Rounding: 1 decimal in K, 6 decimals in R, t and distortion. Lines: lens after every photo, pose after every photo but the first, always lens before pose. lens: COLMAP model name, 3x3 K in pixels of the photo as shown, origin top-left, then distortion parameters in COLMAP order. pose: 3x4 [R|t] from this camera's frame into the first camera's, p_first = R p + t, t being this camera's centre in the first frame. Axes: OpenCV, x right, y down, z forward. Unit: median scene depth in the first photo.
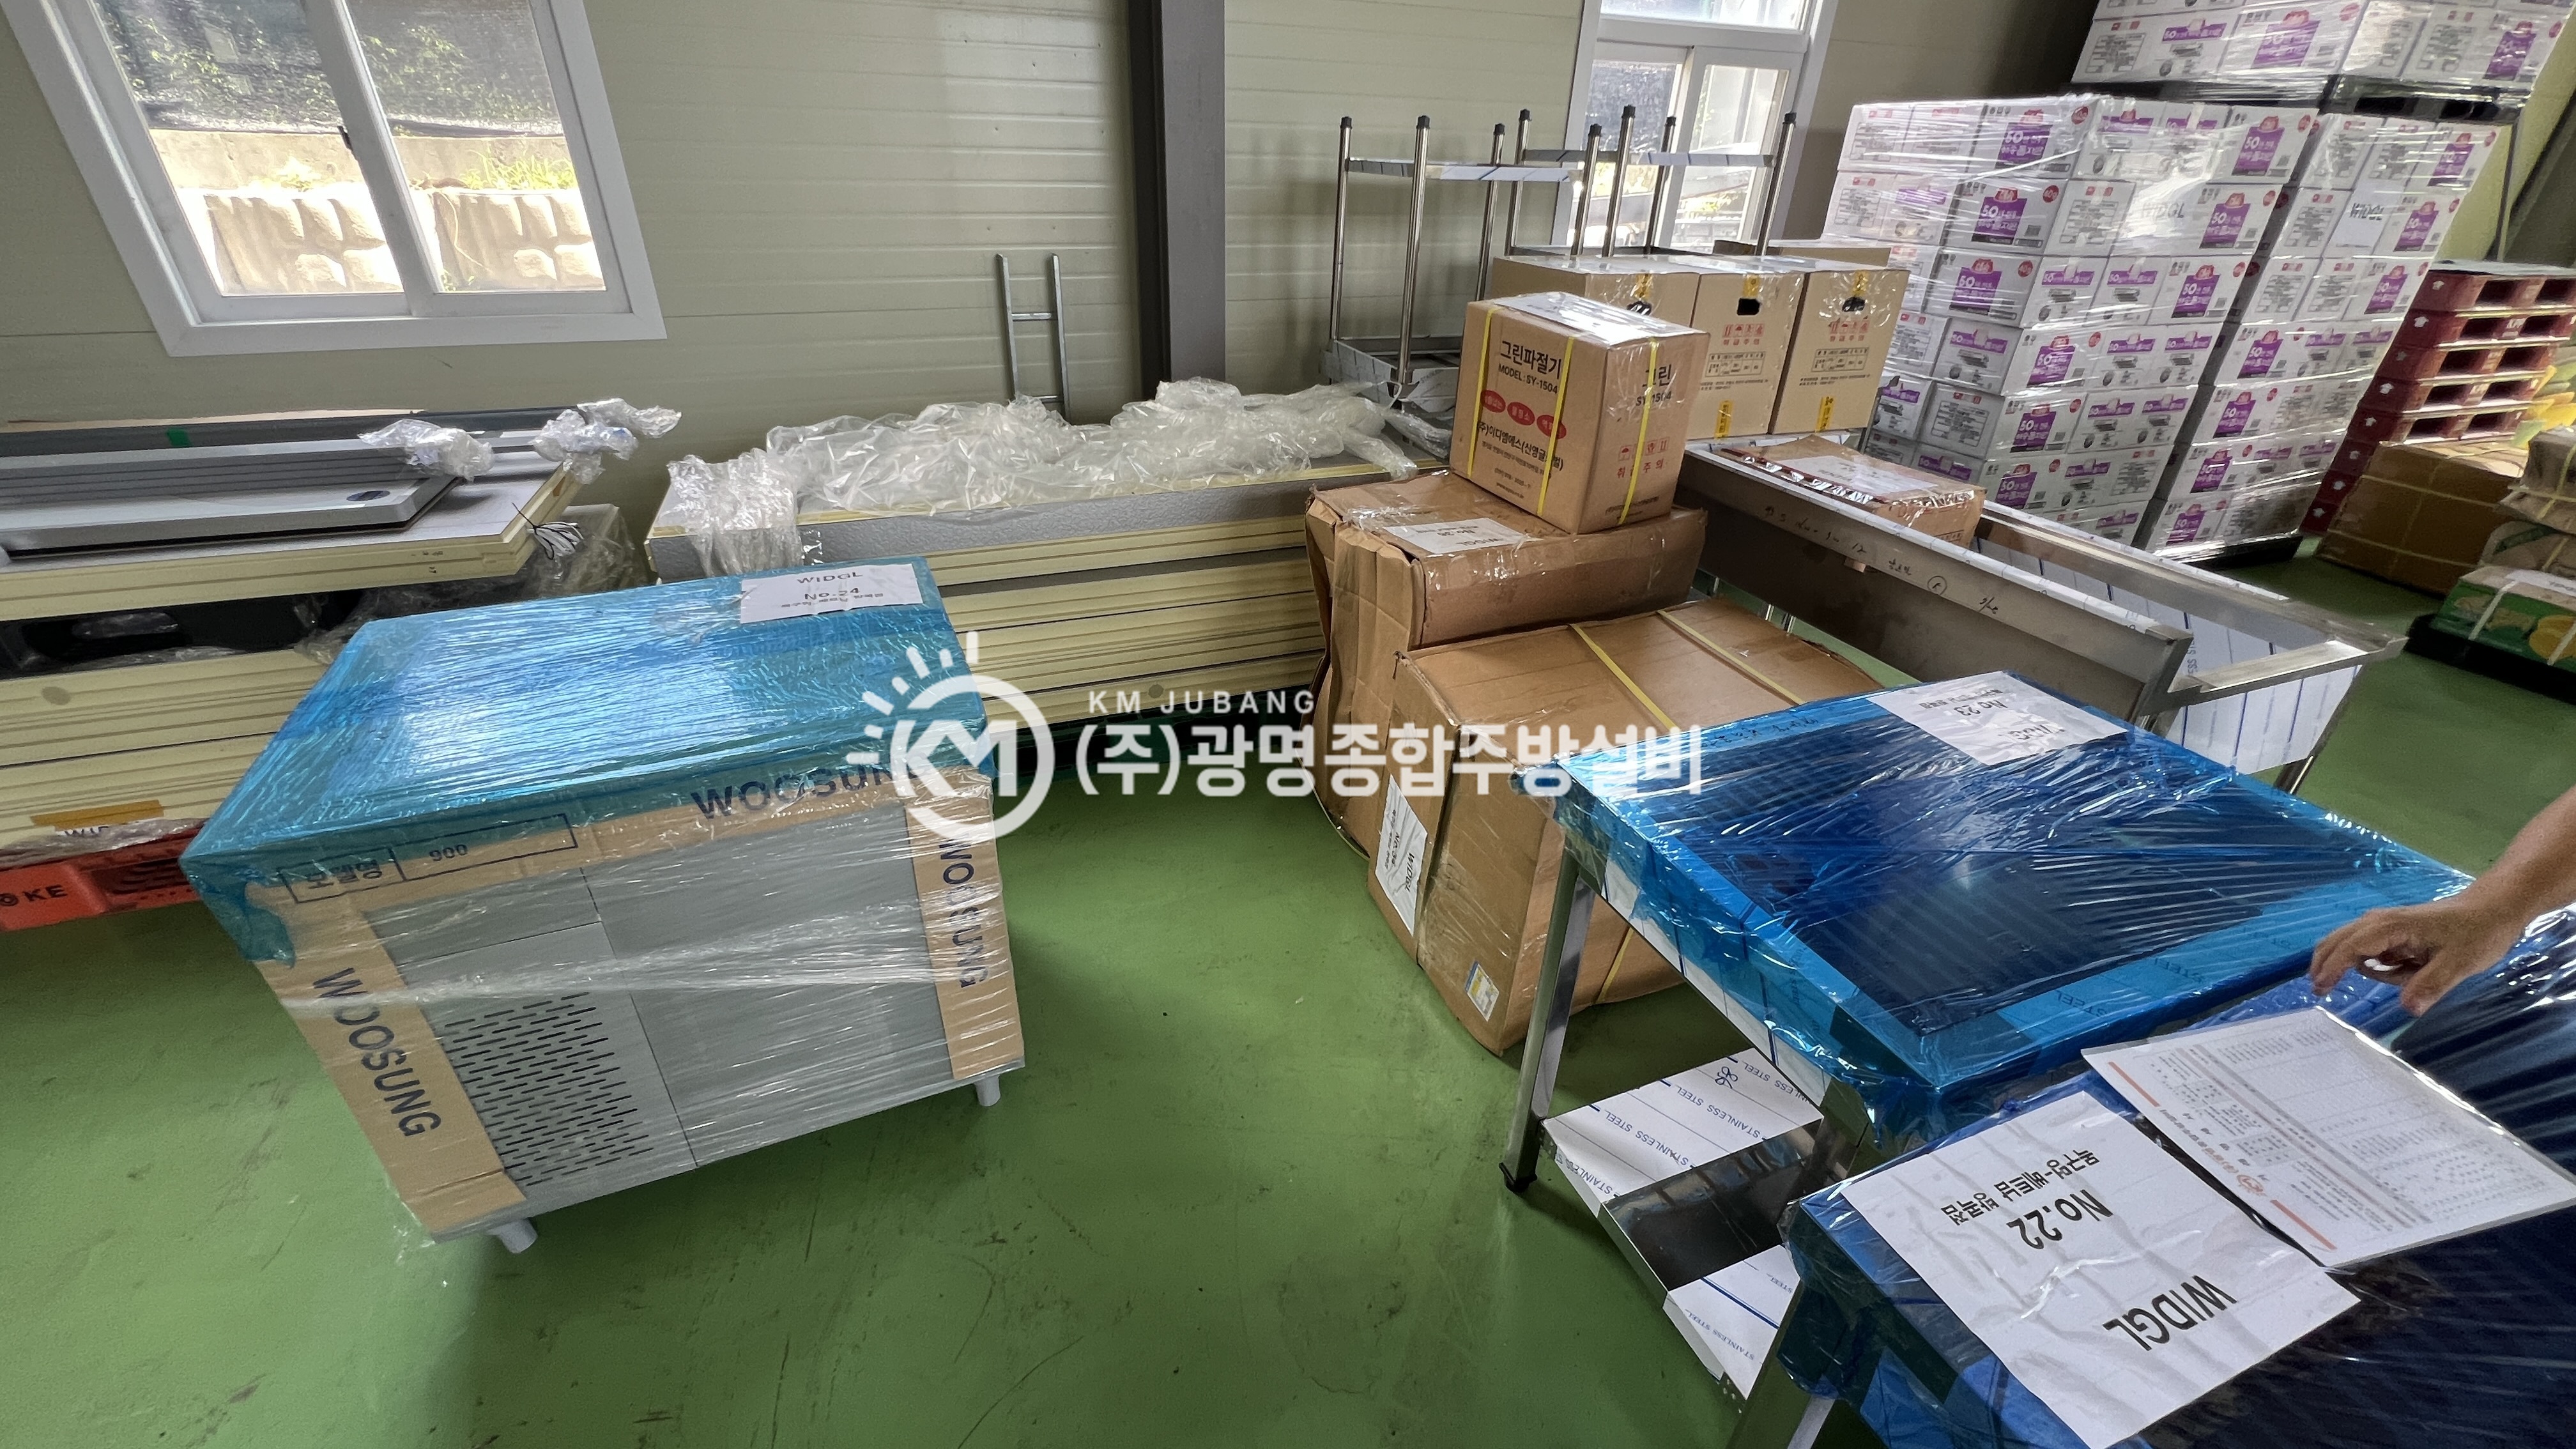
lens RADIAL K [[1029.3, 0, 1288.0], [0, 1029.3, 724.5], [0, 0, 1]] dist [0.000415, 0.000246]
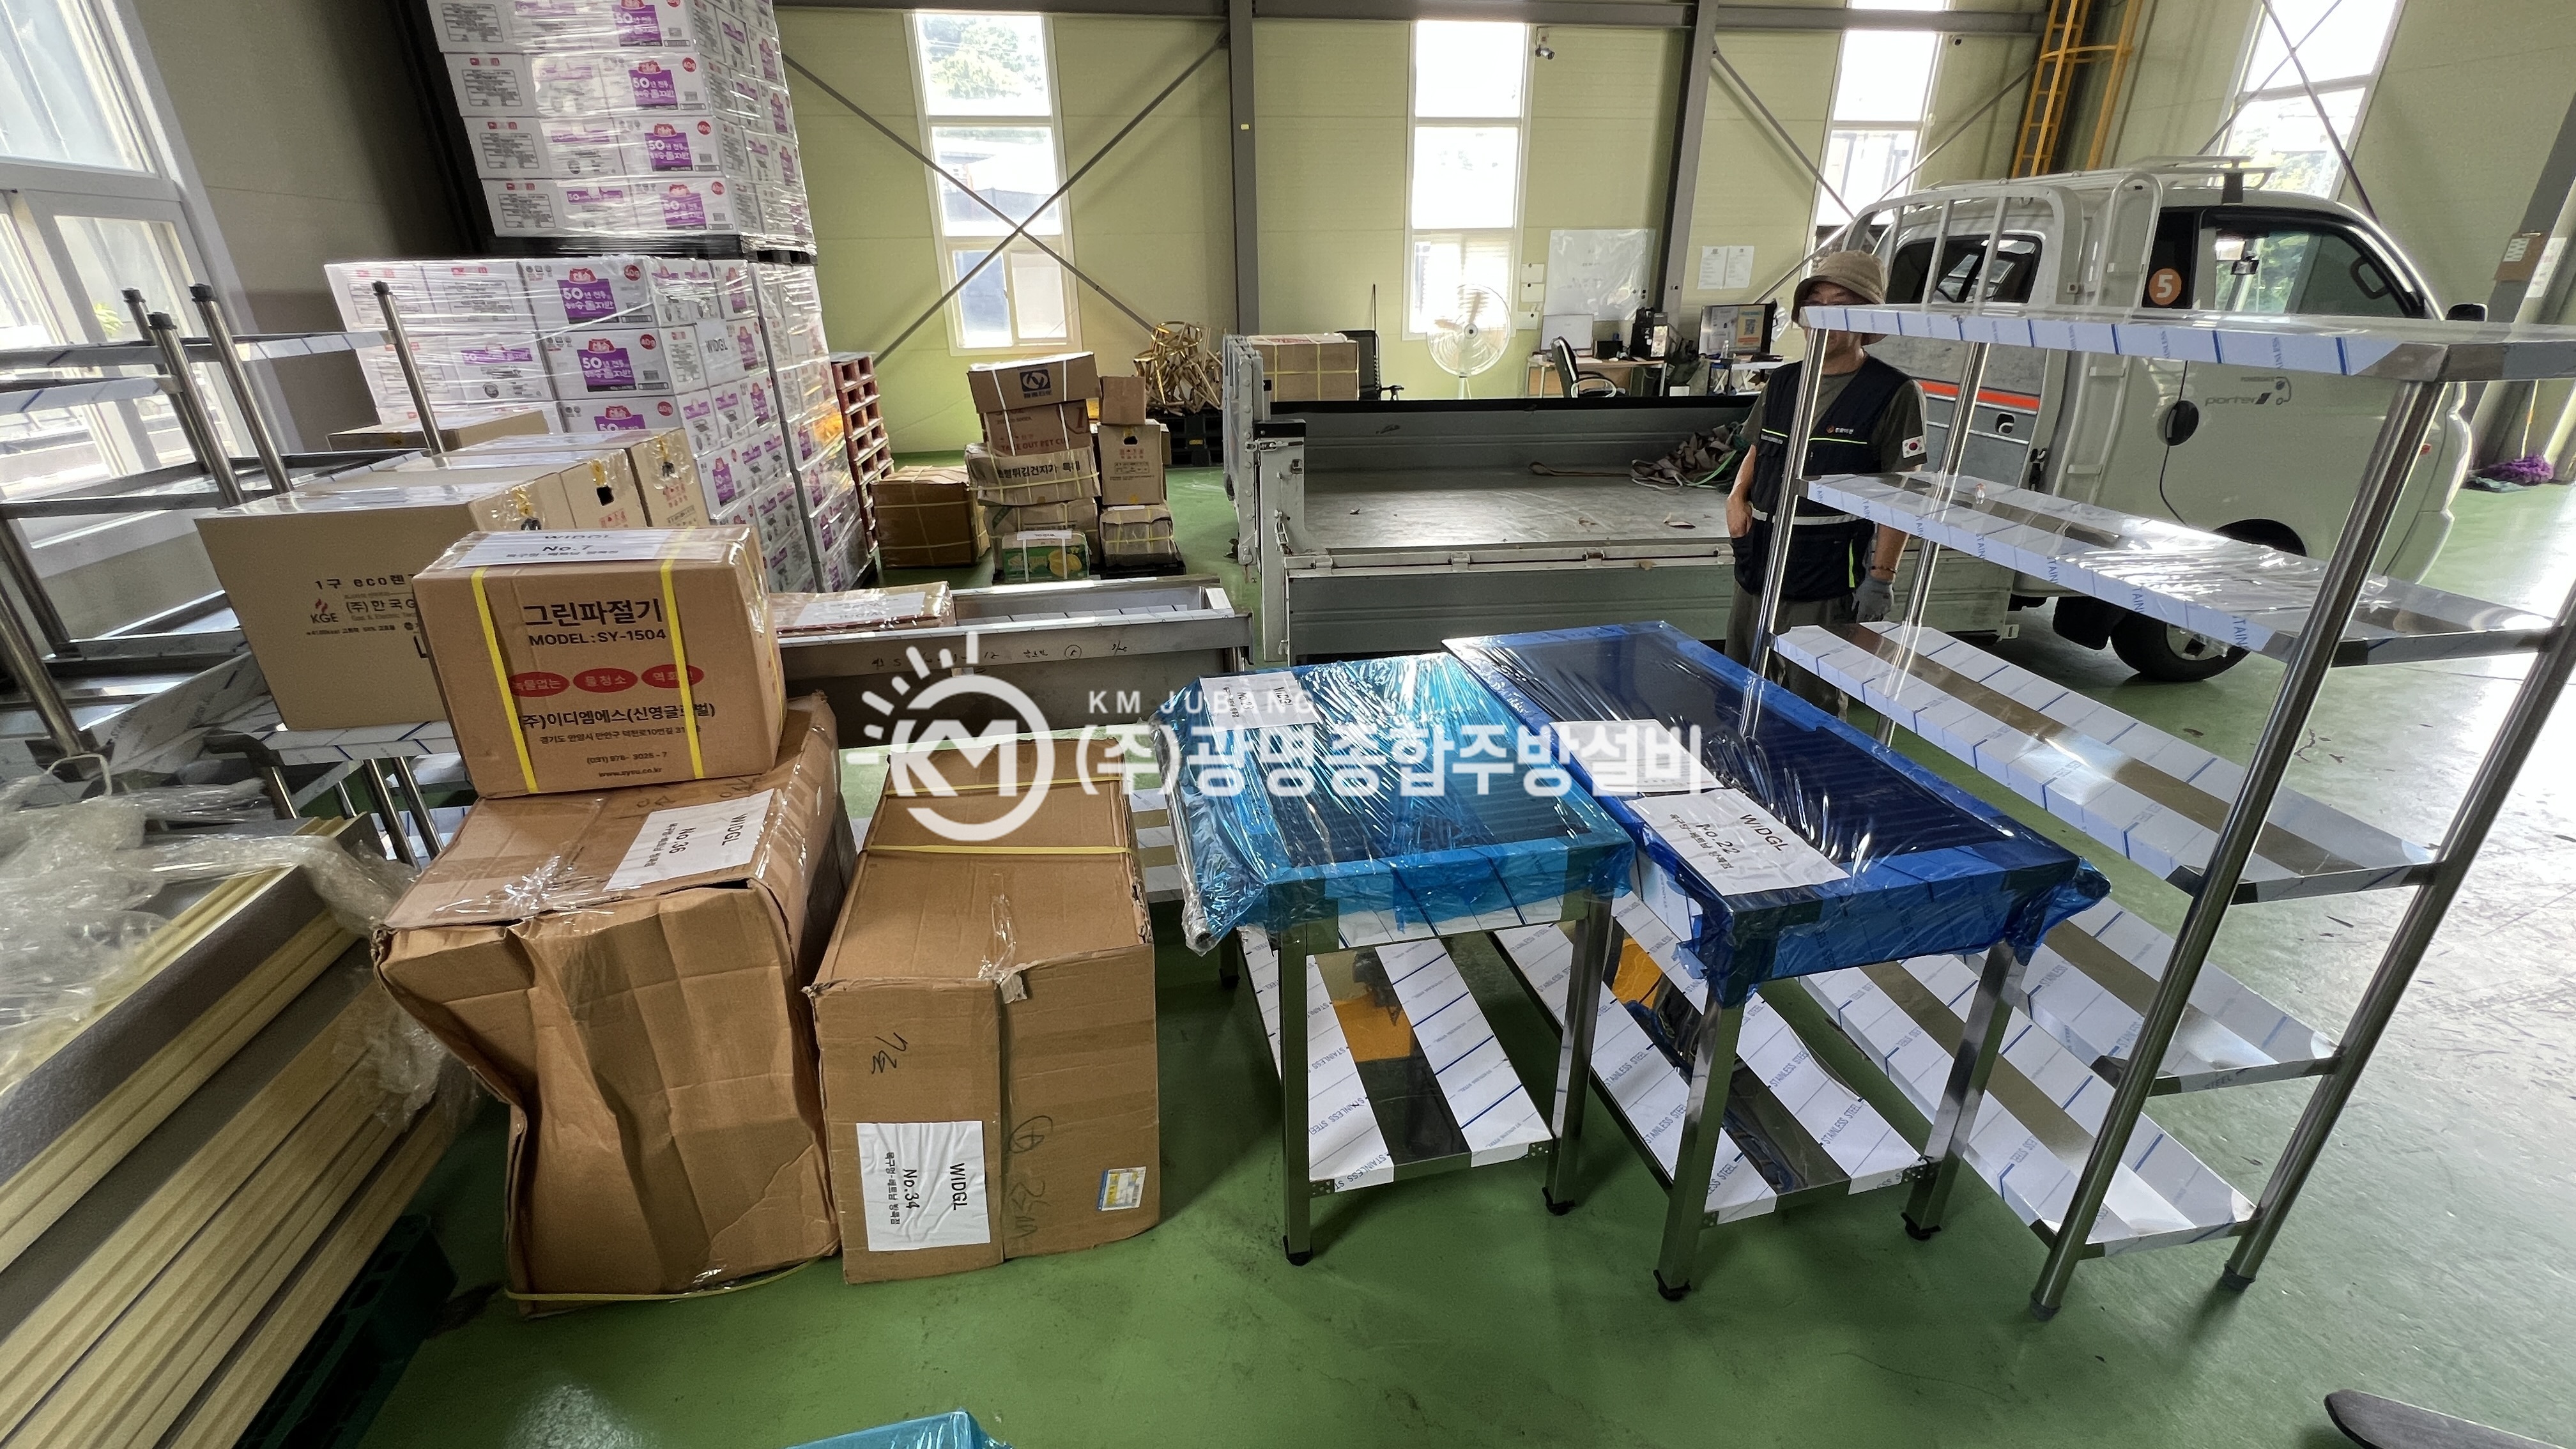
lens RADIAL K [[1029.3, 0, 1288.0], [0, 1029.3, 724.5], [0, 0, 1]] dist [0.000415, 0.000246]
pose [[0.185902, -0.424594, 0.886093, -0.299692], [0.506139, 0.814342, 0.284025, -0.190633], [-0.842178, 0.395685, 0.366292, 0.247122]]
